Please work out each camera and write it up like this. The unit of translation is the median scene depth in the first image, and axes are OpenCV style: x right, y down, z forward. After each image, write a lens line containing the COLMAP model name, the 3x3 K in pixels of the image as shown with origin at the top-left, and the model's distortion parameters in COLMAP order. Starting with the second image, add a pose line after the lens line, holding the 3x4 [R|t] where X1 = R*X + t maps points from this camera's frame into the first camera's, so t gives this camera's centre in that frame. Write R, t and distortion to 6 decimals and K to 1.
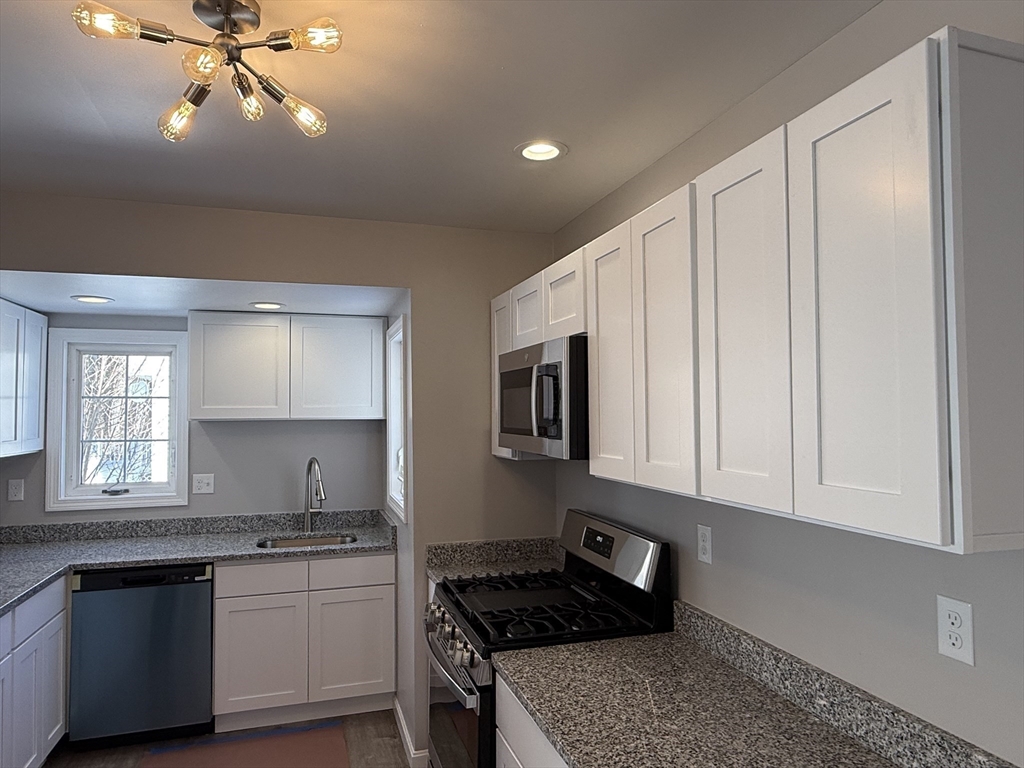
lens RADIAL K [[647.7, 0, 508.7], [0, 647.7, 387.2], [0, 0, 1]] dist [-0.001556, 0.001177]
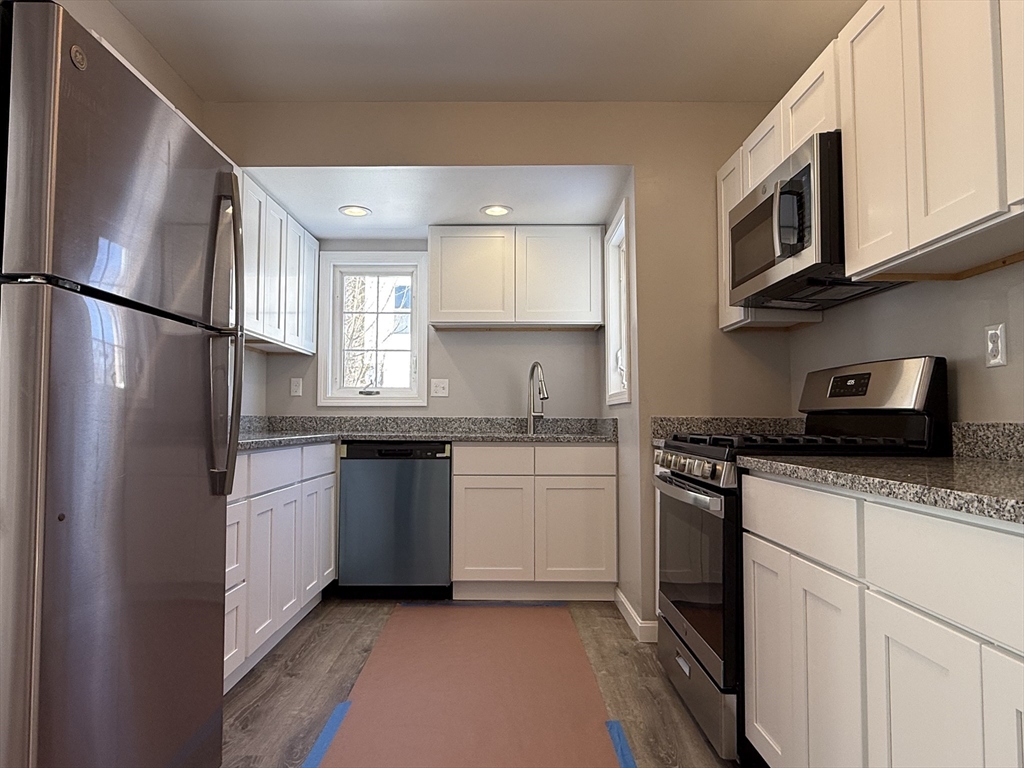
lens RADIAL K [[640.9, 0, 504.7], [0, 640.9, 386.5], [0, 0, 1]] dist [0.000606, 0.001524]
pose [[0.952483, -0.007184, -0.304507, -0.038289], [0.003077, 0.999898, -0.013967, 0.191617], [0.304576, 0.012366, 0.952408, -0.009392]]
